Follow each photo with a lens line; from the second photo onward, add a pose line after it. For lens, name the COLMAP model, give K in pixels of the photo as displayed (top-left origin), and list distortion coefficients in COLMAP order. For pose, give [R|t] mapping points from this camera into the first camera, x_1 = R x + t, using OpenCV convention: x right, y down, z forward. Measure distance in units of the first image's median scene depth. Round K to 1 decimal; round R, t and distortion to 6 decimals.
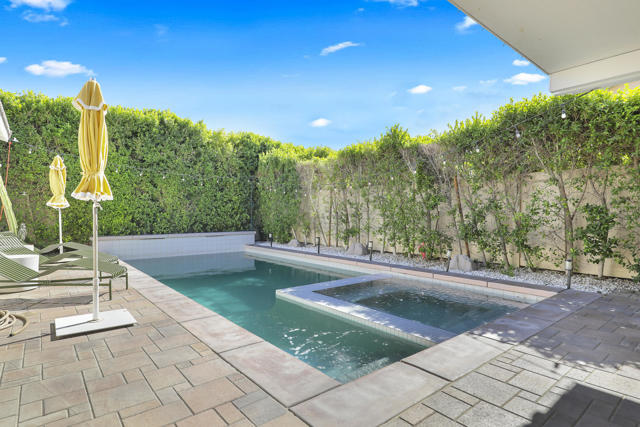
lens RADIAL K [[345.0, 0, 318.9], [0, 345.0, 214.6], [0, 0, 1]] dist [-0.000602, -0.000021]
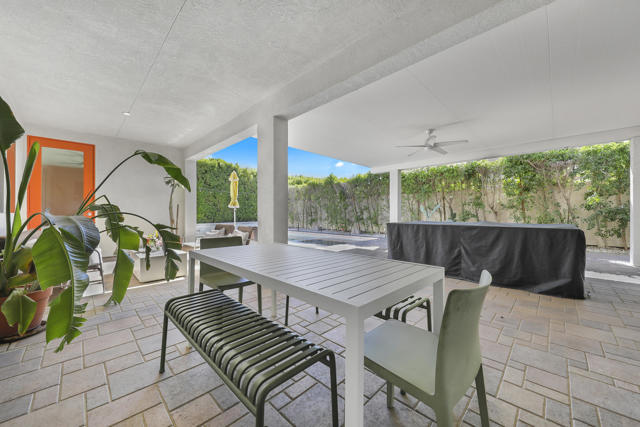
lens RADIAL K [[243.6, 0, 318.3], [0, 243.6, 210.5], [0, 0, 1]] dist [-0.004012, -0.000185]
pose [[0.997056, 0.002609, 0.076626, 0.010497], [-0.001727, 0.999932, -0.011576, 0.008383], [-0.076651, 0.011409, 0.996993, -0.553229]]
